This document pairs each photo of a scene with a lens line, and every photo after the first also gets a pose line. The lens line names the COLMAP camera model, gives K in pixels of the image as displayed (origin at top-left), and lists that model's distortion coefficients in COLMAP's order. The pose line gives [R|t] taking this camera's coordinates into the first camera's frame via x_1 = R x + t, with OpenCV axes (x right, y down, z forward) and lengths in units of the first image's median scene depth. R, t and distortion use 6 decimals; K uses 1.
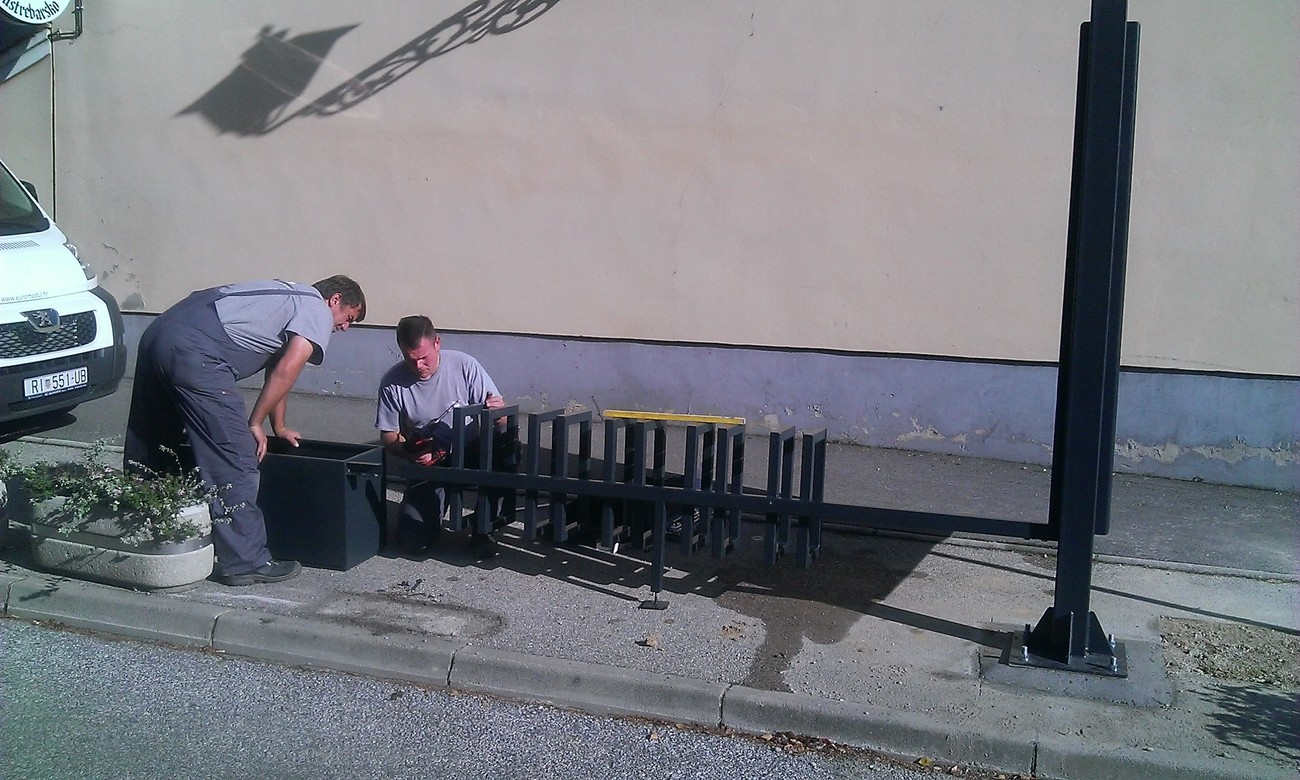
lens RADIAL K [[1276.4, 0, 651.5], [0, 1276.4, 358.3], [0, 0, 1]] dist [0.096181, -0.313584]
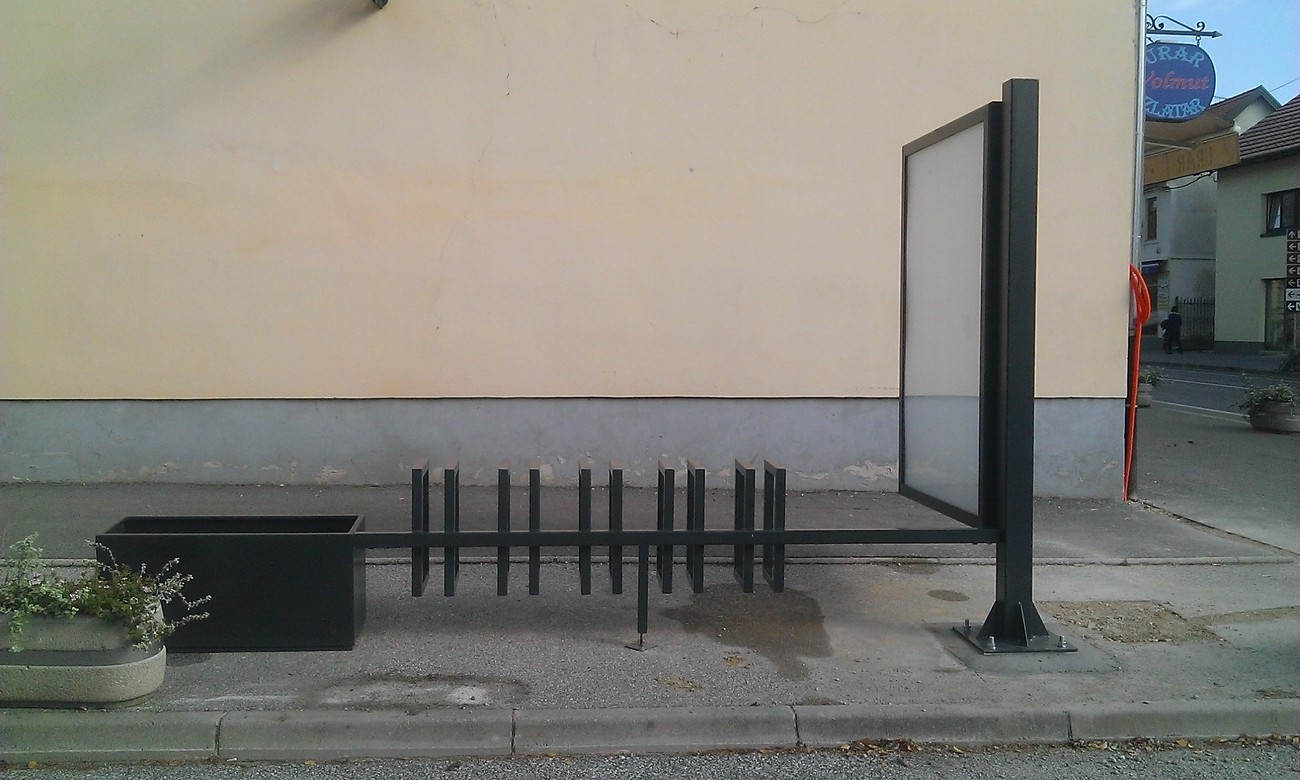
lens RADIAL K [[1276.4, 0, 651.5], [0, 1276.4, 358.3], [0, 0, 1]] dist [0.096181, -0.313584]
pose [[0.916504, -0.041561, 0.397862, -0.412150], [0.058726, 0.997791, -0.031049, -0.006572], [-0.395692, 0.051821, 0.916920, 0.048319]]
